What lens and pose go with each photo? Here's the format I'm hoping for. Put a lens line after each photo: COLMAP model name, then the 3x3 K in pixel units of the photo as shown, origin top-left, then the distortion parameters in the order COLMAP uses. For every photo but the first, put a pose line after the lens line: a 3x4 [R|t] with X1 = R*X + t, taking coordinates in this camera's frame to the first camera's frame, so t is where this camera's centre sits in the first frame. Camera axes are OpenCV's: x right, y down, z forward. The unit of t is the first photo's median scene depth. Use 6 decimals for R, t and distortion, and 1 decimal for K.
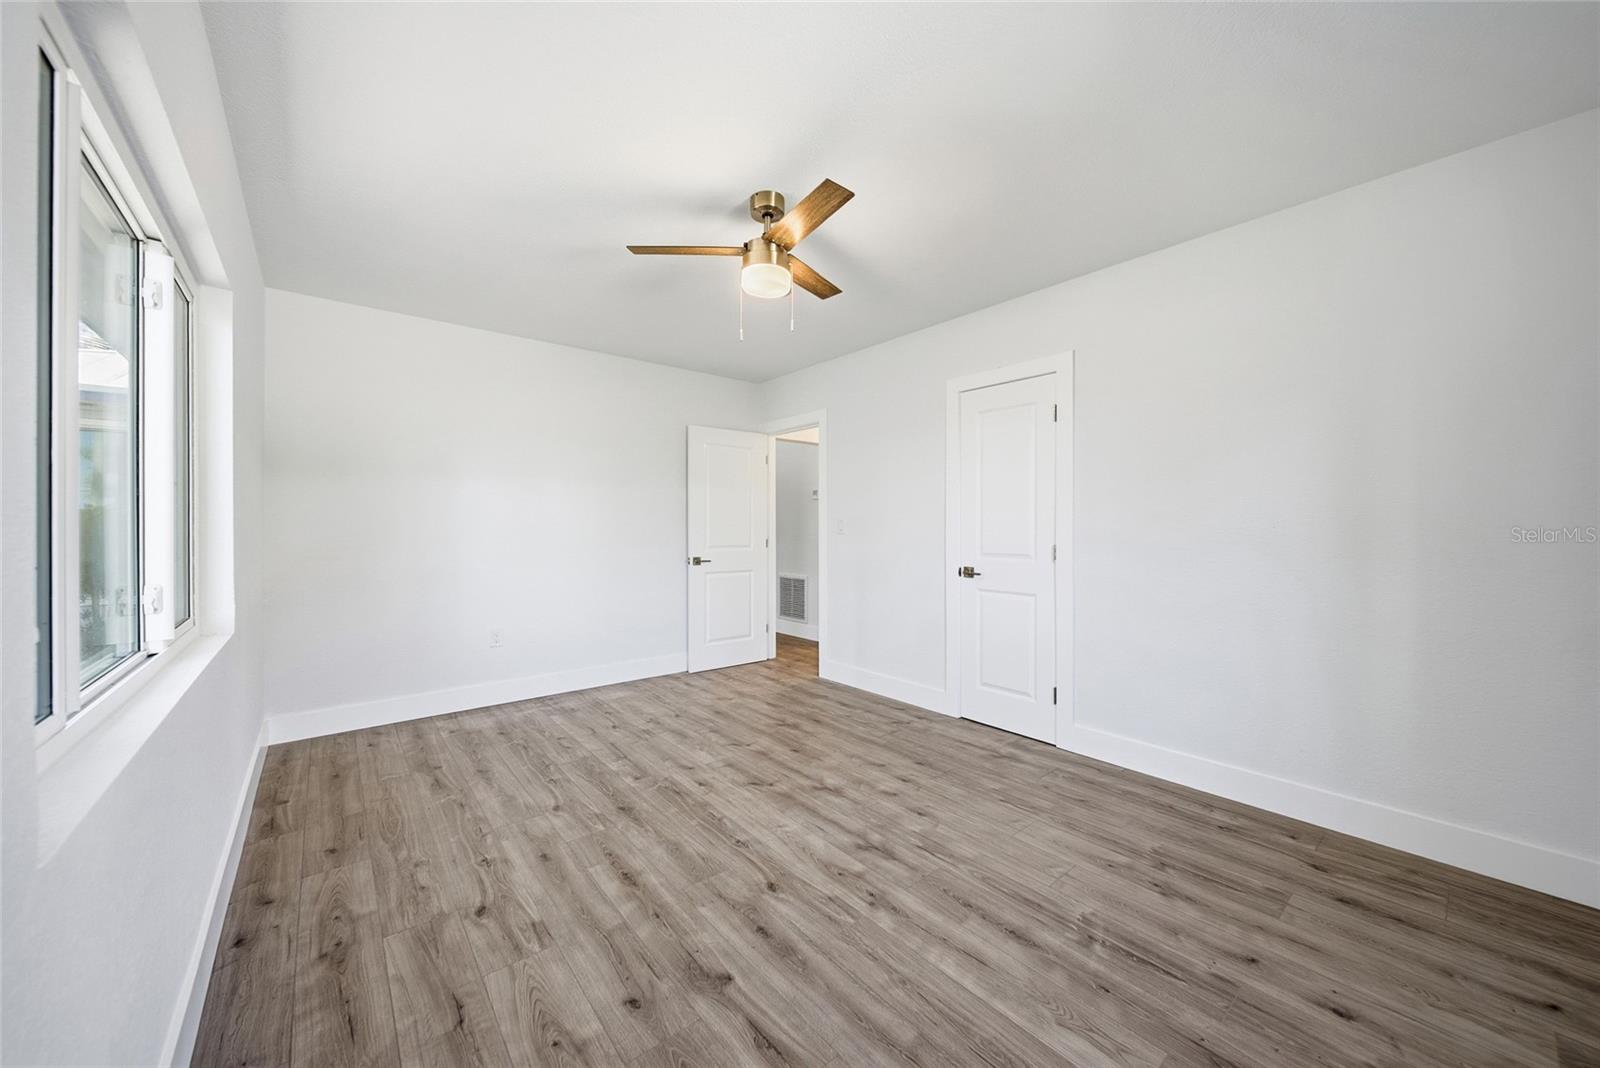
lens RADIAL K [[562.6, 0, 795.0], [0, 562.6, 532.1], [0, 0, 1]] dist [-0.000609, -0.000092]
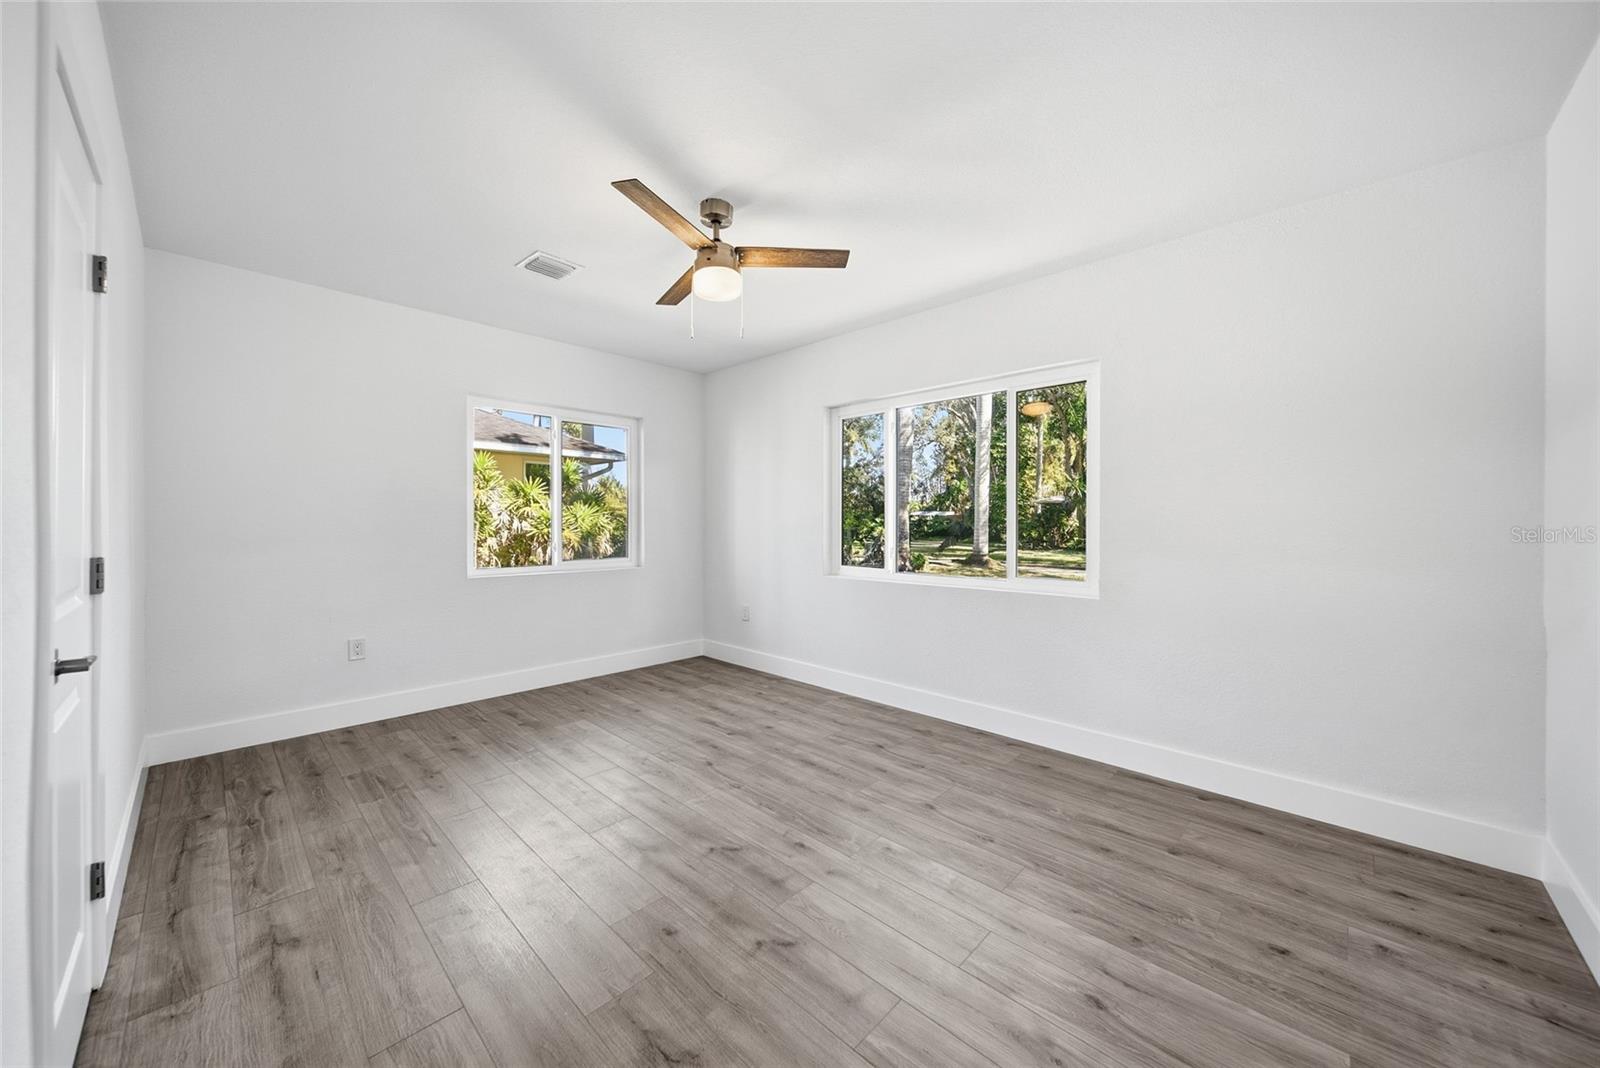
lens RADIAL K [[562.6, 0, 795.0], [0, 562.6, 532.1], [0, 0, 1]] dist [-0.000609, -0.000092]
pose [[-0.993110, -0.001658, -0.117173, -0.084452], [-0.004077, 0.999783, 0.020409, -0.013022], [0.117114, 0.020746, -0.992902, 2.325673]]
